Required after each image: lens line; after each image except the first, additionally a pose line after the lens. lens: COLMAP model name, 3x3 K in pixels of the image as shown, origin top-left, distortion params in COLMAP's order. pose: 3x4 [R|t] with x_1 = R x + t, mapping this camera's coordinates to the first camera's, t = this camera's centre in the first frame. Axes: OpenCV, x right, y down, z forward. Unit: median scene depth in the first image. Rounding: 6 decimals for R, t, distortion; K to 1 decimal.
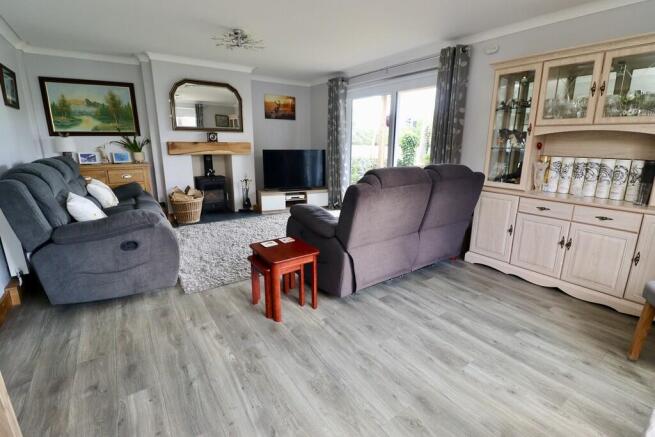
lens RADIAL K [[303.1, 0, 331.2], [0, 303.1, 213.8], [0, 0, 1]] dist [-0.003694, -0.011433]
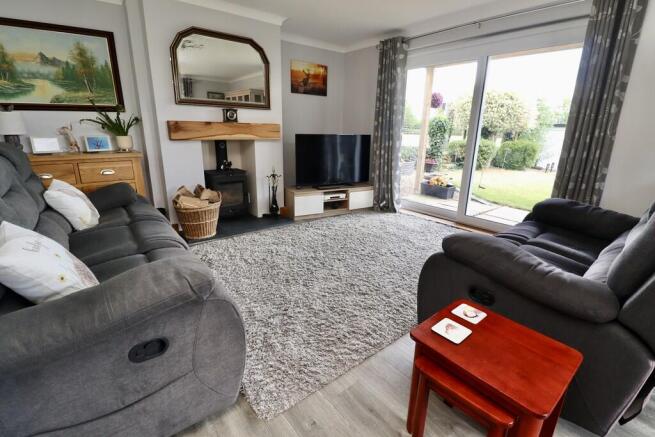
lens RADIAL K [[303.1, 0, 331.2], [0, 303.1, 213.8], [0, 0, 1]] dist [-0.003694, -0.011433]
pose [[0.997607, -0.009873, 0.068436, -0.206609], [0.006921, 0.999041, 0.043238, -0.051559], [-0.068797, -0.042661, 0.996718, 0.265509]]
